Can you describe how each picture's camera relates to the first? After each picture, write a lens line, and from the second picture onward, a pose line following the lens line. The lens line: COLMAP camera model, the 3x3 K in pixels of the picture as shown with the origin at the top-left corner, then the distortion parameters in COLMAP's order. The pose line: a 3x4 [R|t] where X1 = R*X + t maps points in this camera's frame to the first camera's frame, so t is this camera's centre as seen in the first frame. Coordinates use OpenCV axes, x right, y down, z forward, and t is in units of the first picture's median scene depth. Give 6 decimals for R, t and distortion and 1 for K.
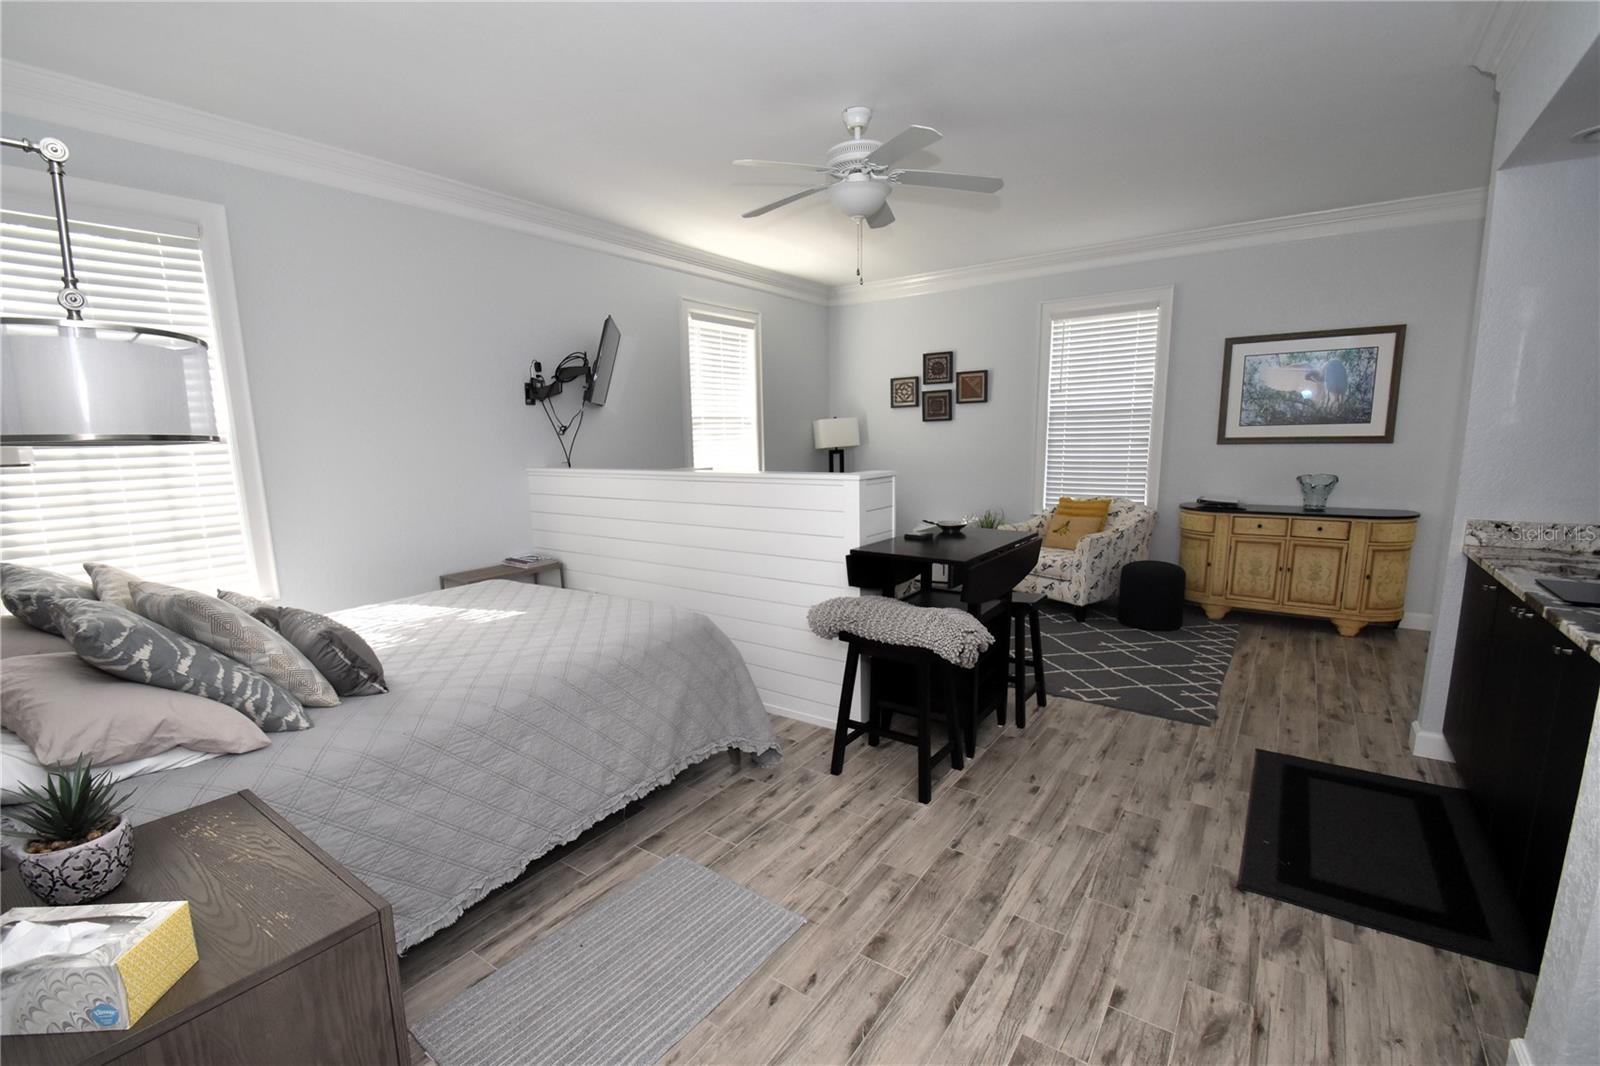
lens RADIAL K [[701.4, 0, 787.4], [0, 701.4, 533.6], [0, 0, 1]] dist [-0.003064, -0.002534]
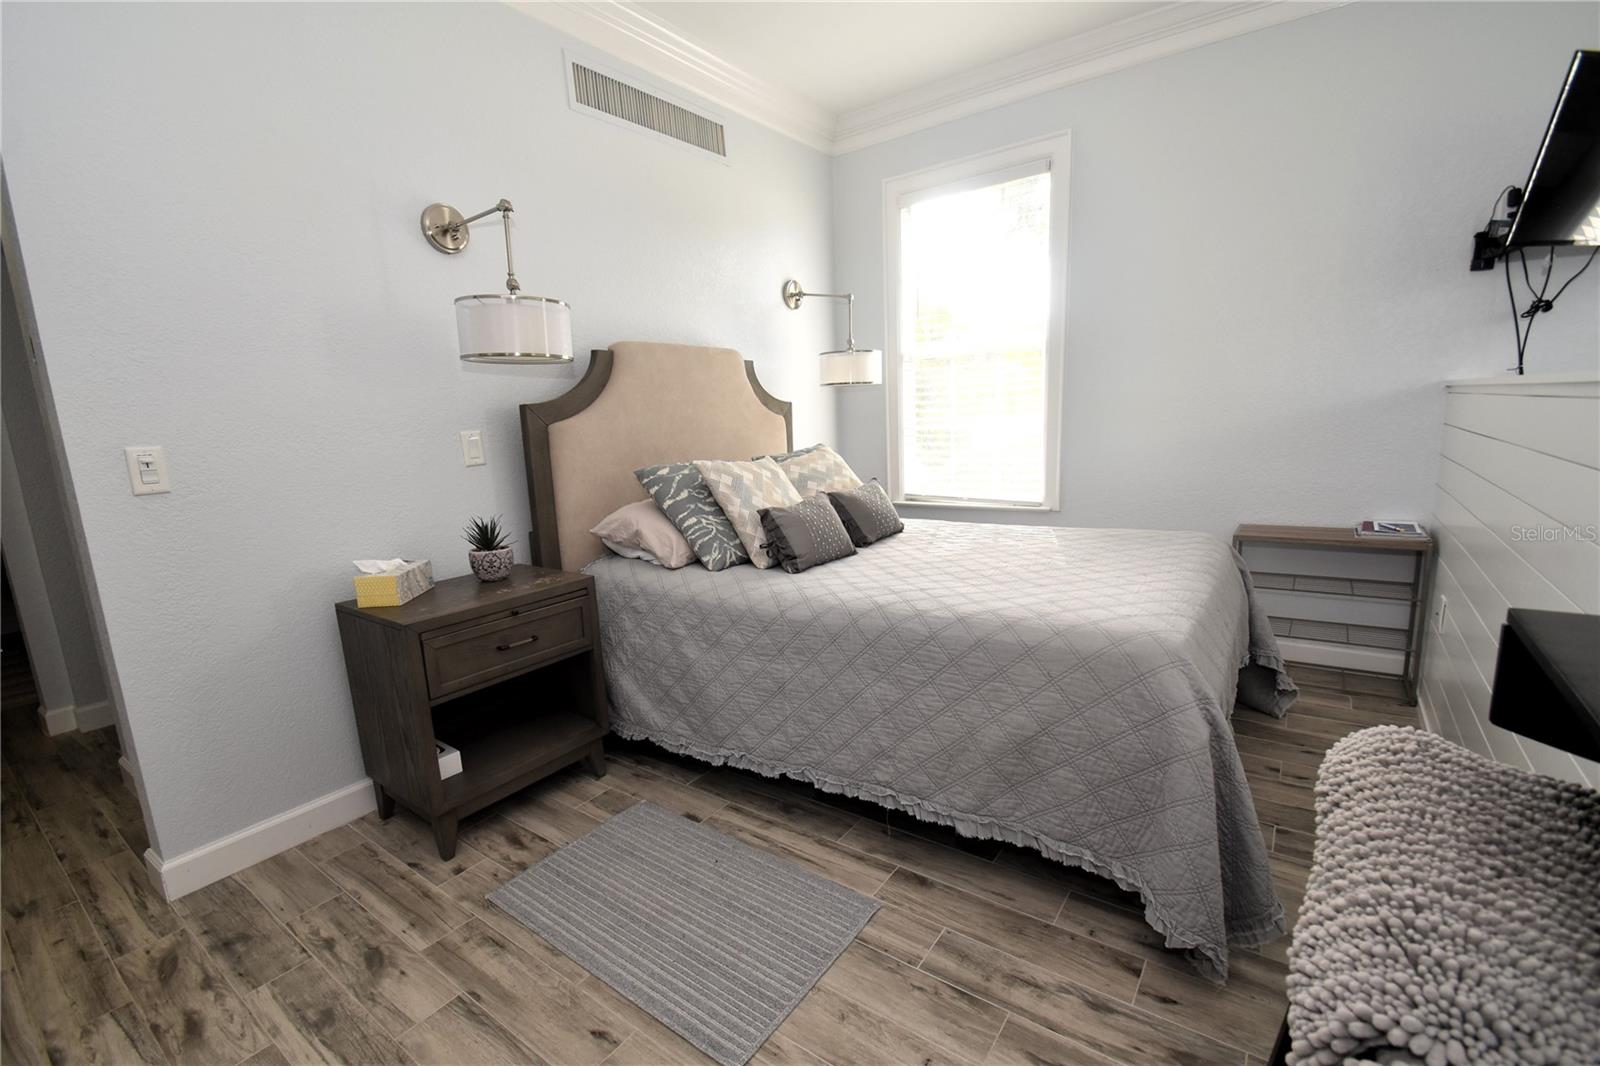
lens RADIAL K [[701.4, 0, 798.1], [0, 701.4, 543.0], [0, 0, 1]] dist [-0.003064, -0.002534]
pose [[-0.008857, 0.197629, -0.980237, 0.486812], [-0.095003, 0.975675, 0.197567, -0.045320], [0.995438, 0.094875, 0.010134, 0.877824]]
